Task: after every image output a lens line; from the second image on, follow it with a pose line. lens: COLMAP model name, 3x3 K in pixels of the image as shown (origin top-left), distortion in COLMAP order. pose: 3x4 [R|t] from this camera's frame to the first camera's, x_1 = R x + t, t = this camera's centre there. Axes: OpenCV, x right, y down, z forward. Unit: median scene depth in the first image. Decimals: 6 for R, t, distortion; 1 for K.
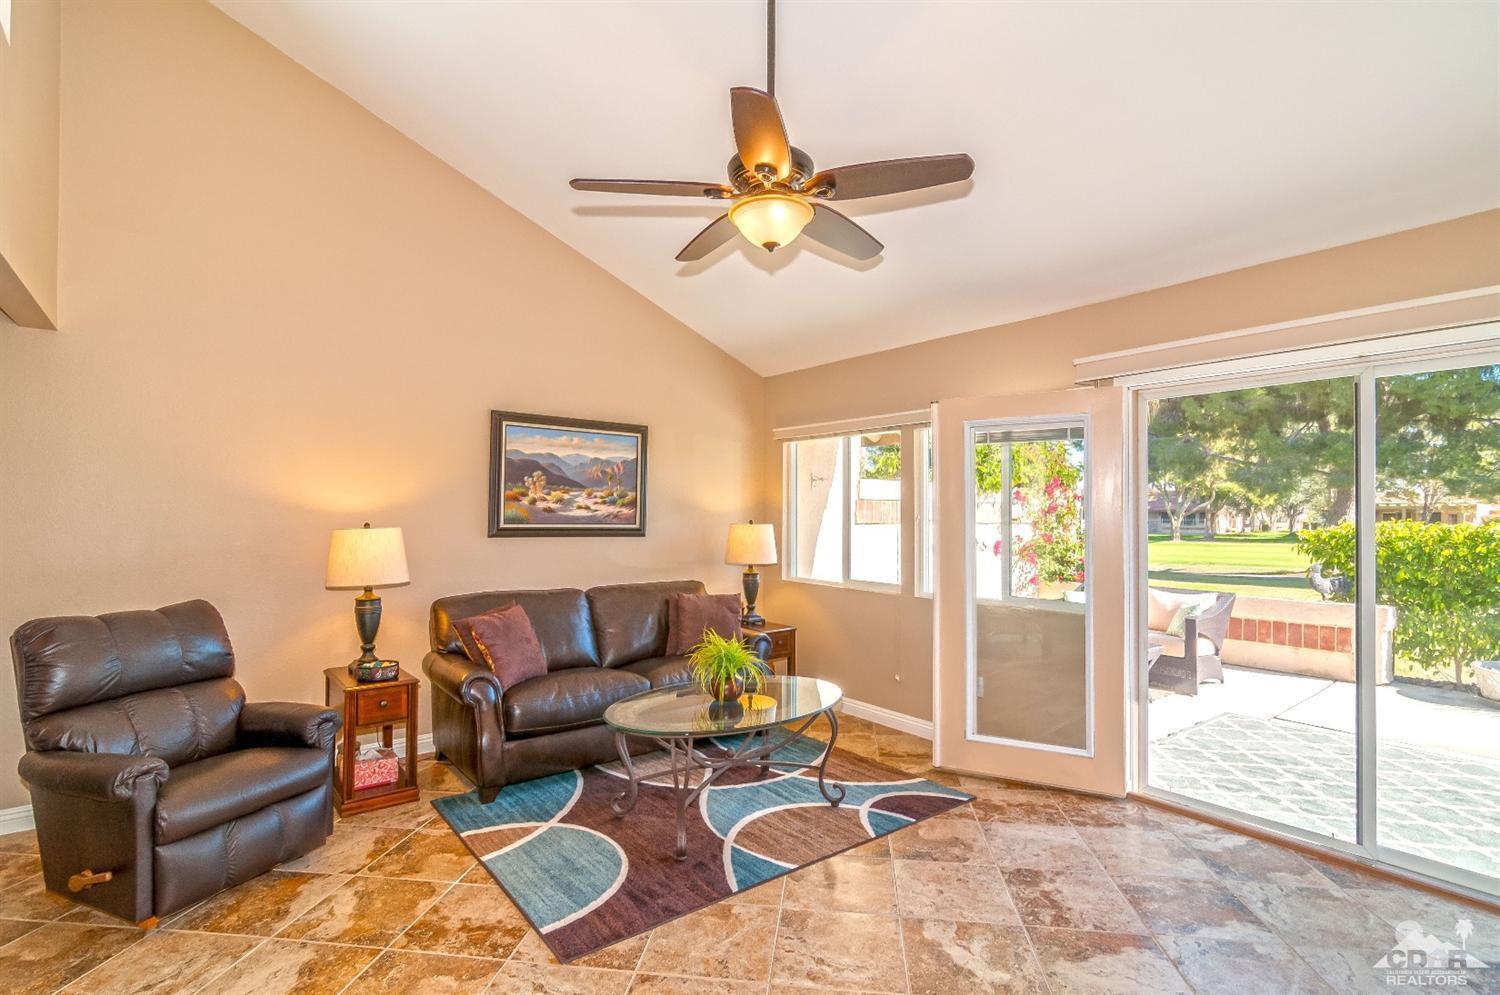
lens RADIAL K [[721.5, 0, 755.1], [0, 721.5, 500.8], [0, 0, 1]] dist [0.000480, 0.000158]
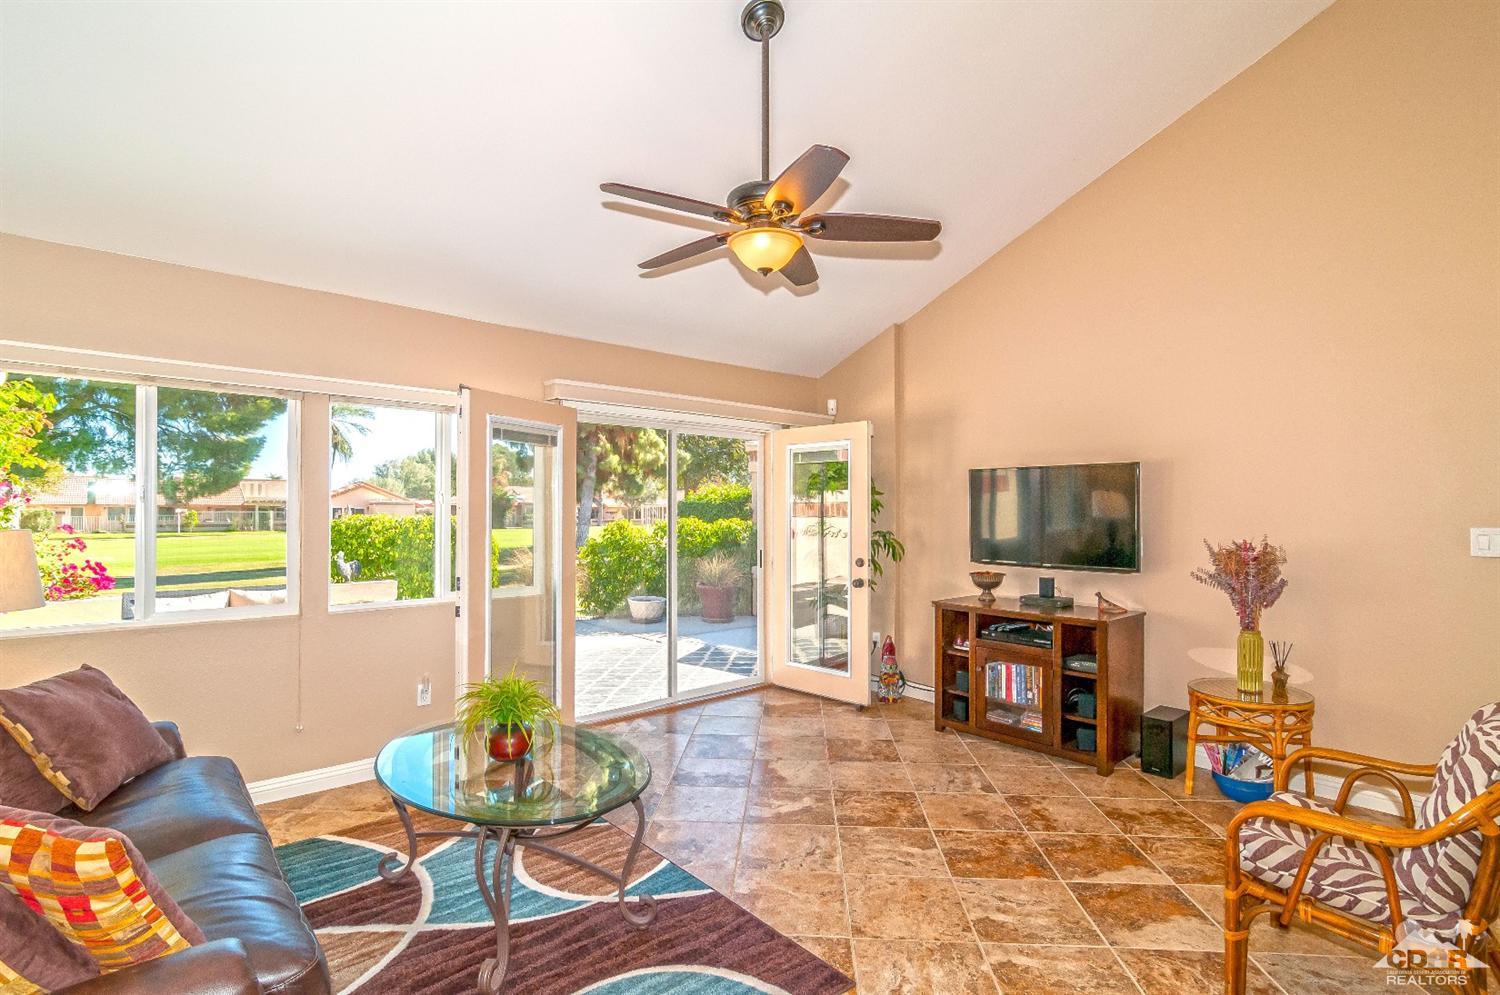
lens RADIAL K [[721.5, 0, 749.7], [0, 721.5, 505.8], [0, 0, 1]] dist [0.000480, 0.000158]
pose [[-0.066034, 0.001745, 0.997816, -0.592642], [-0.019508, 0.999805, -0.003039, 0.009059], [-0.997627, -0.019666, -0.065987, 0.596579]]
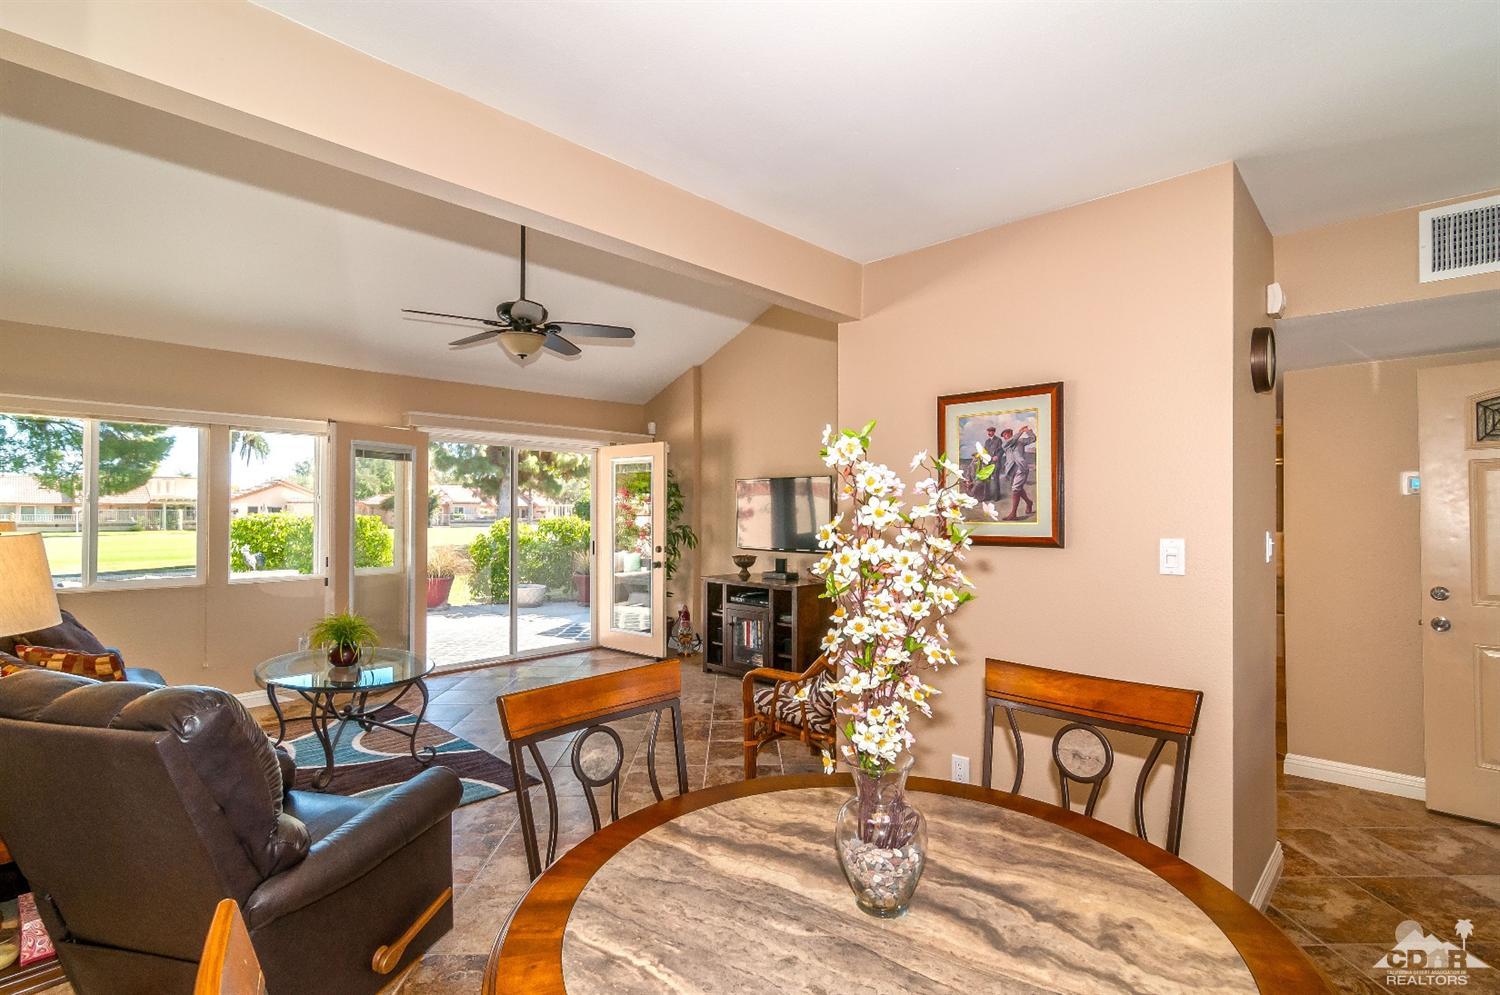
lens RADIAL K [[721.5, 0, 751.9], [0, 721.5, 504.1], [0, 0, 1]] dist [0.000480, 0.000158]
pose [[-0.150153, 0.002931, 0.988658, -0.969197], [-0.021094, 0.999758, -0.006168, 0.002802], [-0.988438, -0.021781, -0.150055, 0.387030]]
